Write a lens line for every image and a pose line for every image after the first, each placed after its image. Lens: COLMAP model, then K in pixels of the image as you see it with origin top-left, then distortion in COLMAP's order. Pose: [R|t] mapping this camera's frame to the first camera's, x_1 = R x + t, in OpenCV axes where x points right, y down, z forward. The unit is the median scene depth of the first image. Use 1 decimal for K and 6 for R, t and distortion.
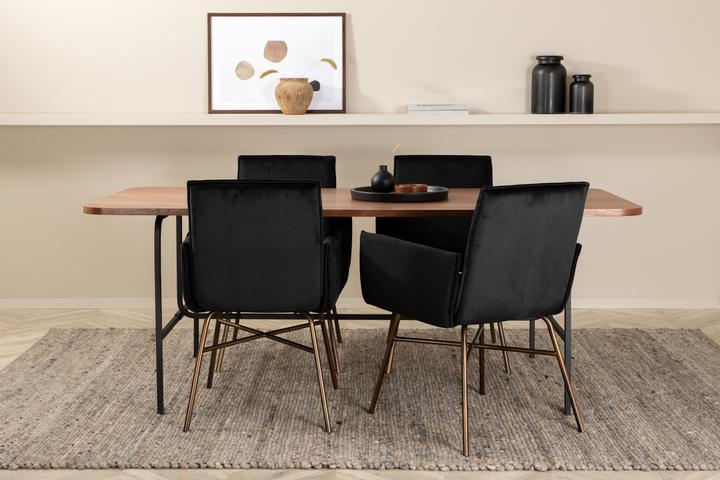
lens RADIAL K [[1104.2, 0, 360.0], [0, 1104.2, 240.0], [0, 0, 1]] dist [0.146216, -0.679156]
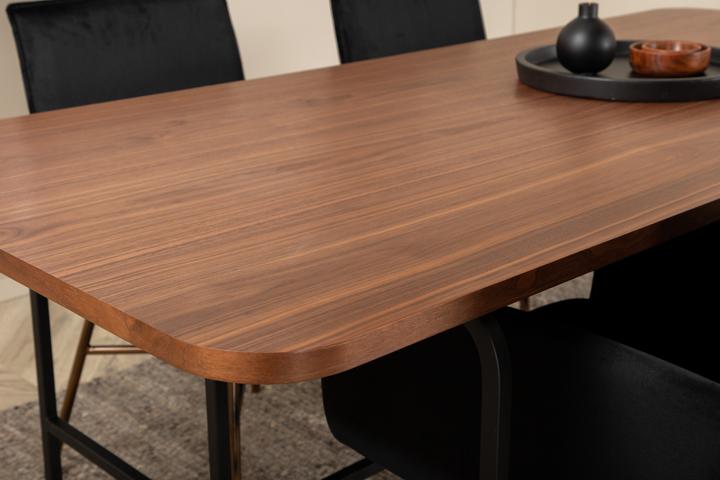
lens RADIAL K [[1104.2, 0, 360.0], [0, 1104.2, 240.0], [0, 0, 1]] dist [0.146216, -0.679156]
pose [[0.729436, -0.224580, 0.646132, -0.242594], [0.098385, 0.969193, 0.225799, -0.063172], [-0.676937, -0.101137, 0.729060, 0.566772]]
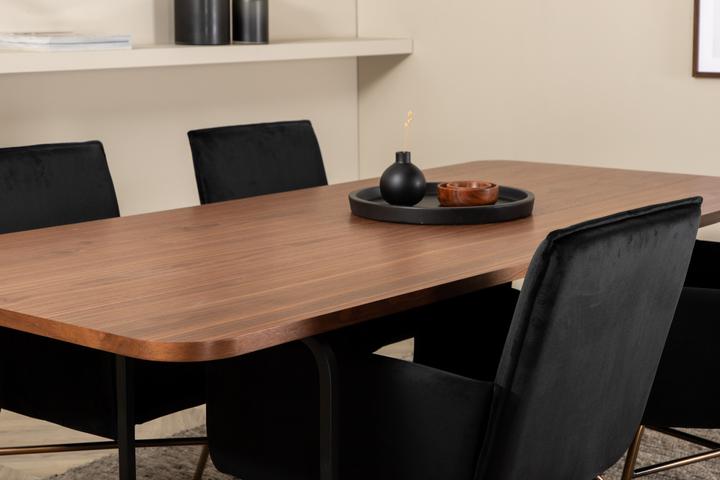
lens RADIAL K [[1351.0, 0, 360.0], [0, 1351.0, 240.0], [0, 0, 1]] dist [0.019078, 0.001118]
pose [[0.639768, -0.131474, 0.757239, -0.357485], [0.103730, 0.991016, 0.084425, -0.061959], [-0.761536, 0.024536, 0.647658, 0.458805]]
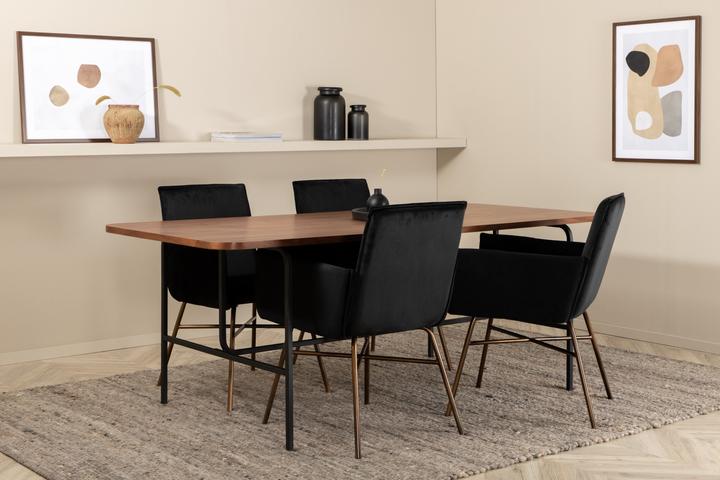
lens RADIAL K [[1133.2, 0, 360.0], [0, 1133.2, 240.0], [0, 0, 1]] dist [0.022772, 0.095143]
pose [[0.780790, -0.064674, 0.621437, -0.504371], [0.081856, 0.996644, 0.000877, -0.015839], [-0.619408, 0.050184, 0.783464, 0.123551]]
